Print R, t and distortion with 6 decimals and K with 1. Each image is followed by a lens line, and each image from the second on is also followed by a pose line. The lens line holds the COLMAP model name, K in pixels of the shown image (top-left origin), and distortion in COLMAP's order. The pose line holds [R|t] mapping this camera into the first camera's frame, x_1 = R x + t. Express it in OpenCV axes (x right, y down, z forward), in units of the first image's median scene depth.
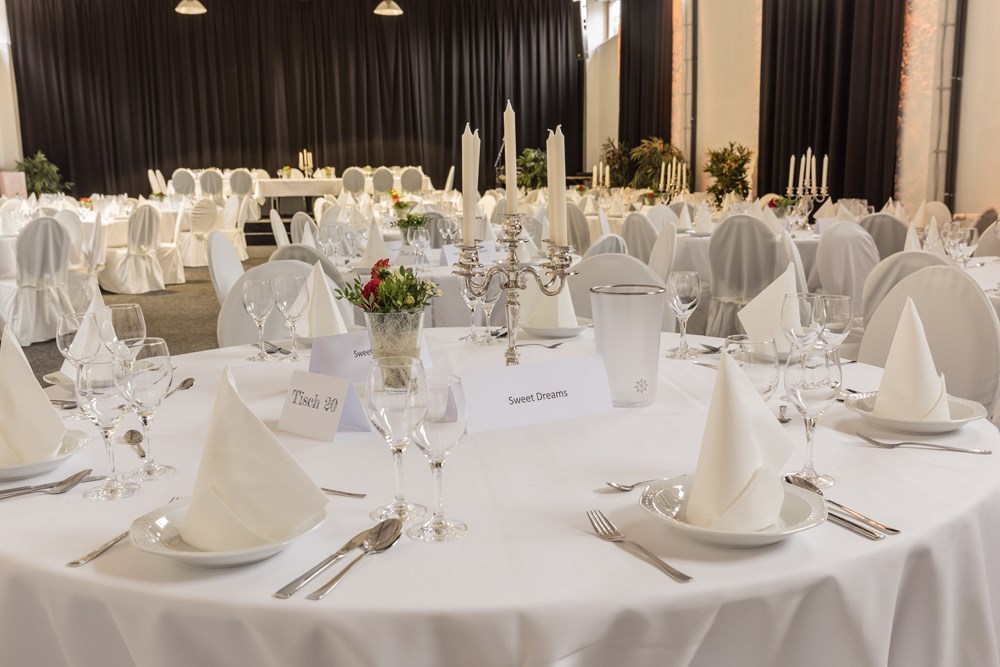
lens RADIAL K [[956.5, 0, 500.0], [0, 956.5, 333.5], [0, 0, 1]] dist [-0.001876, 0.002340]
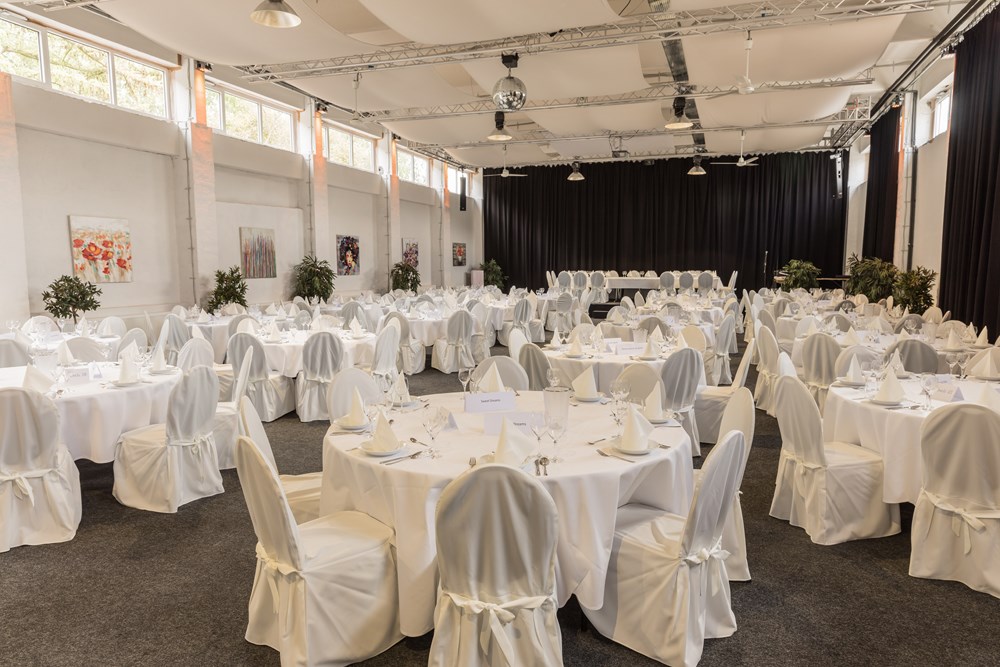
lens RADIAL K [[652.1, 0, 500.0], [0, 652.1, 333.5], [0, 0, 1]] dist [0.000091, -0.000137]
pose [[0.894244, 0.059327, -0.443631, 0.084594], [-0.083164, 0.995940, -0.034450, -0.012999], [0.439786, 0.067701, 0.895547, -0.076338]]
